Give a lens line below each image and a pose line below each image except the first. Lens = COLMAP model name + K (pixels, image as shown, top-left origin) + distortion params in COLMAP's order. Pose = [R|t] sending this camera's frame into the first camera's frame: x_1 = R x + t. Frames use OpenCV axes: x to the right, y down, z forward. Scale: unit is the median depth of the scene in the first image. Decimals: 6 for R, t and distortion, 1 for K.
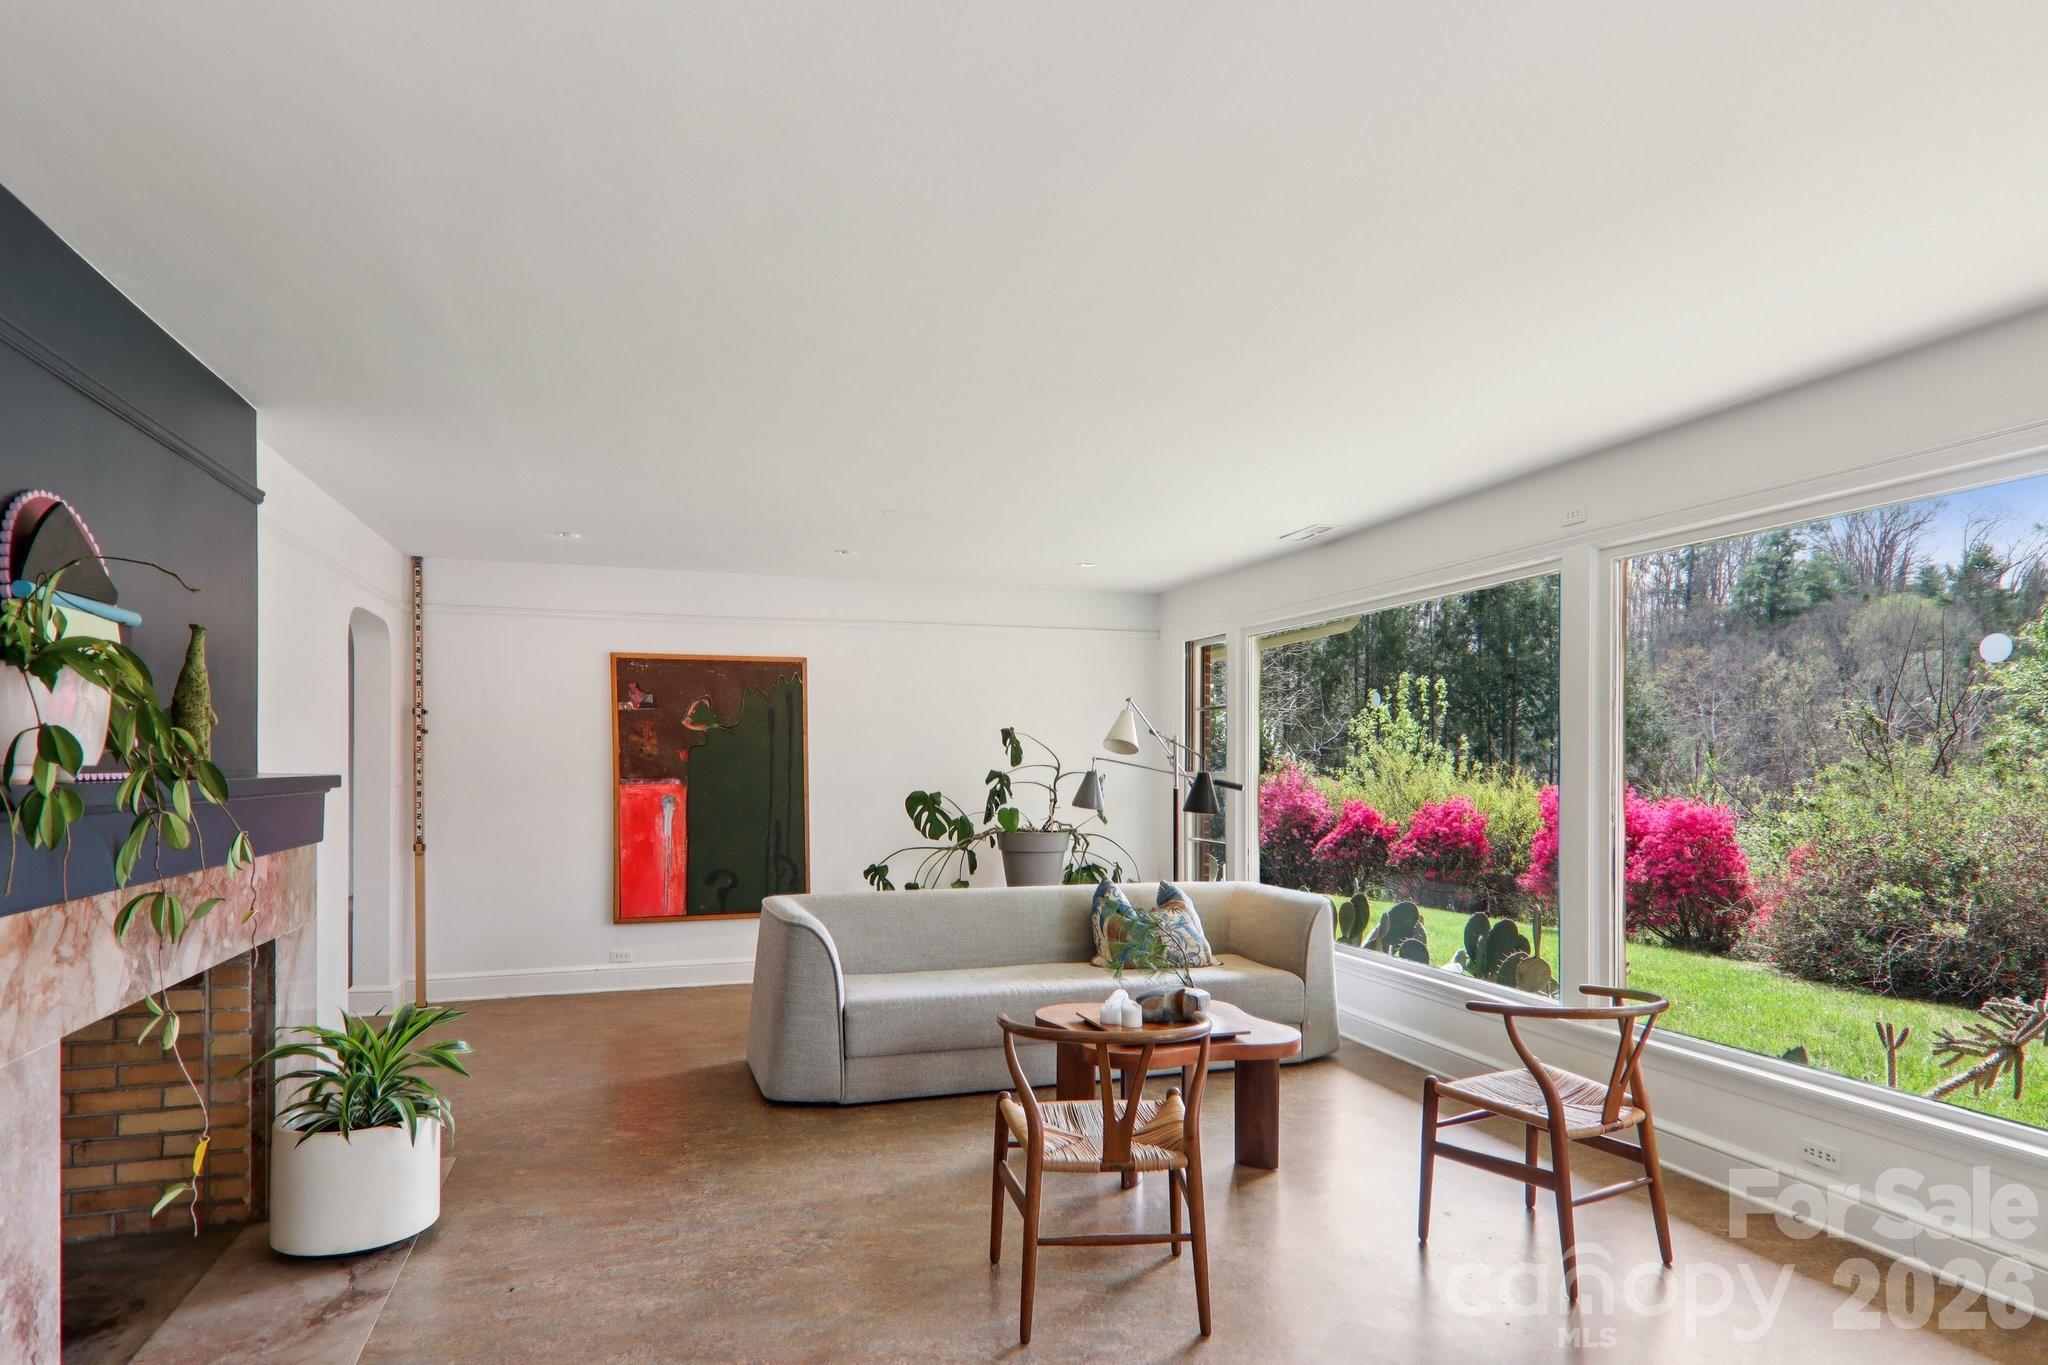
lens RADIAL K [[1153.8, 0, 1036.3], [0, 1153.8, 745.0], [0, 0, 1]] dist [0.006193, -0.002654]
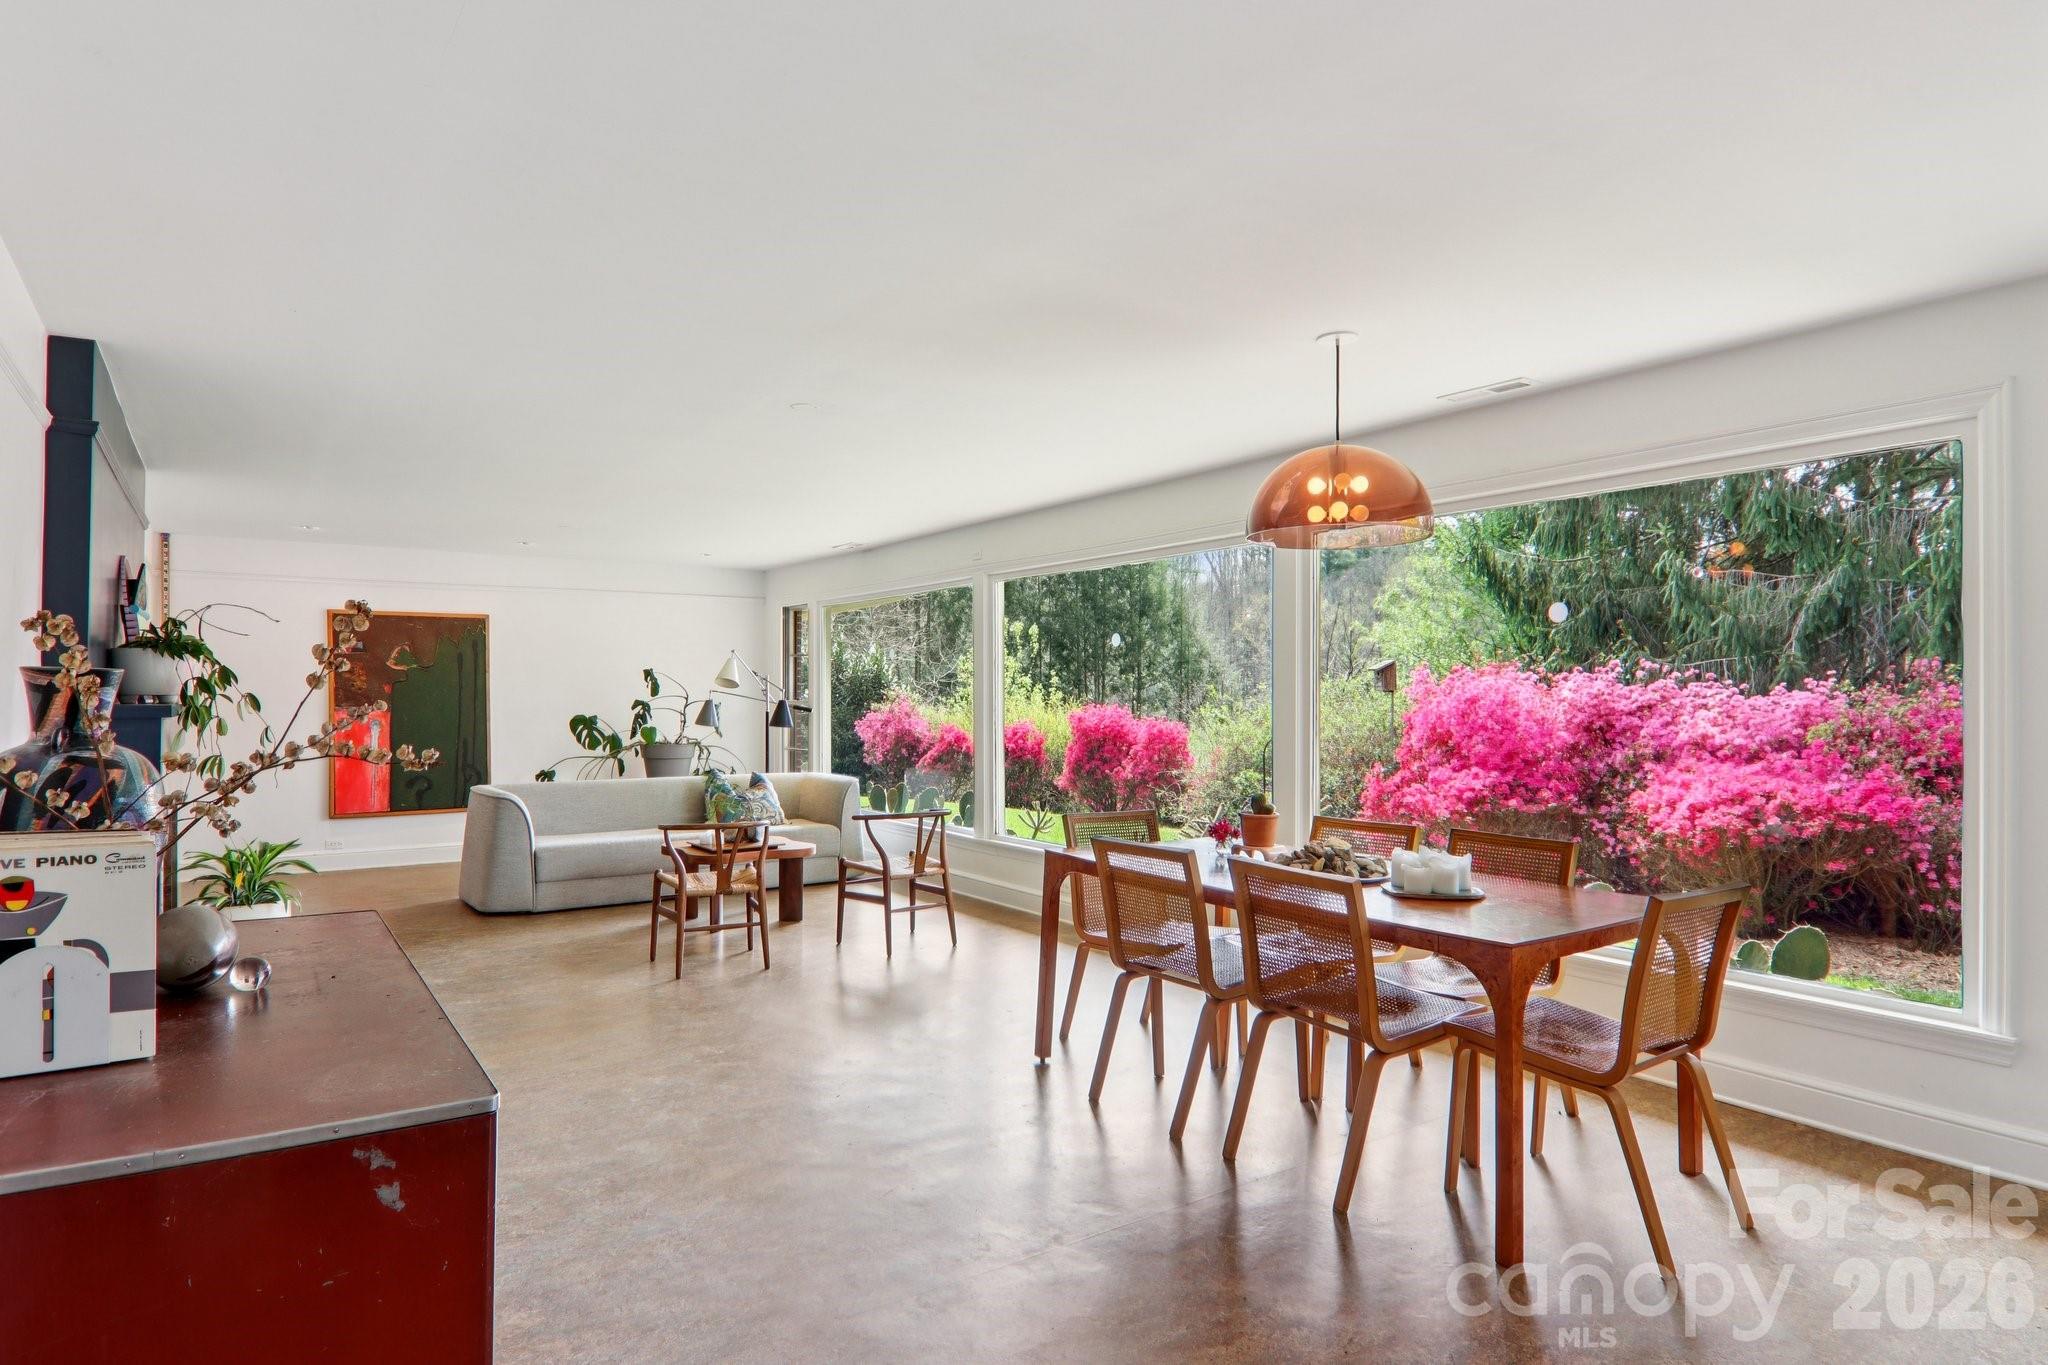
lens RADIAL K [[1153.8, 0, 1013.0], [0, 1153.8, 671.5], [0, 0, 1]] dist [0.006193, -0.002654]
pose [[0.962819, 0.002784, 0.270131, 0.022342], [-0.001630, 0.999989, -0.004496, -0.006213], [-0.270141, 0.003889, 0.962813, -0.454176]]
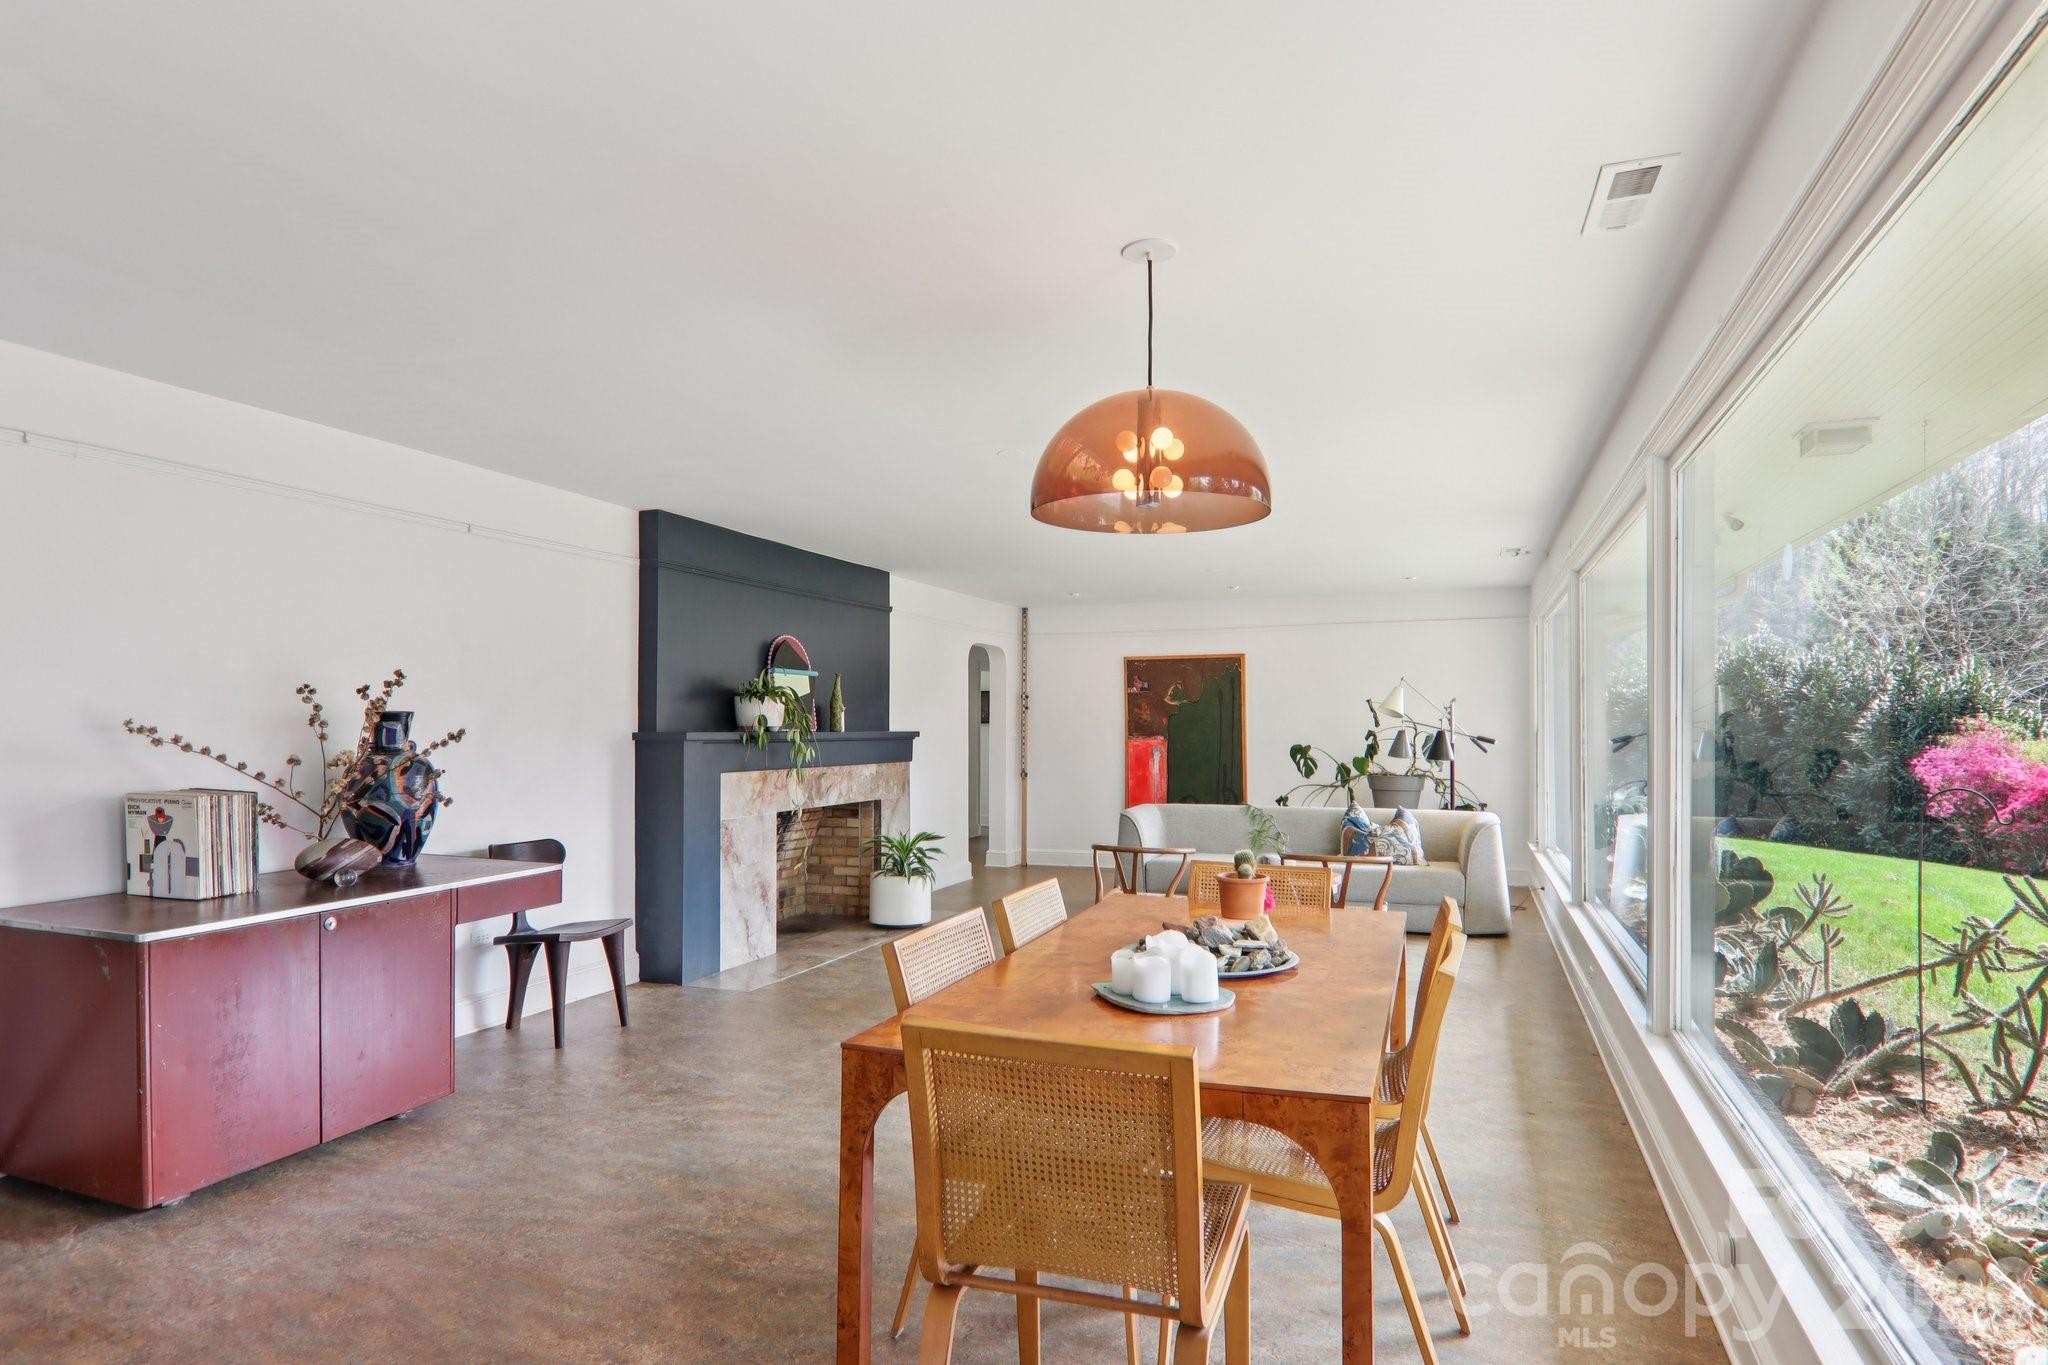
lens RADIAL K [[1153.8, 0, 1027.2], [0, 1153.8, 698.4], [0, 0, 1]] dist [0.006193, -0.002654]
pose [[0.772229, -0.019874, -0.635033, 0.544959], [0.014001, 0.999800, -0.014263, -0.001599], [0.635190, 0.002123, 0.772353, -0.323782]]
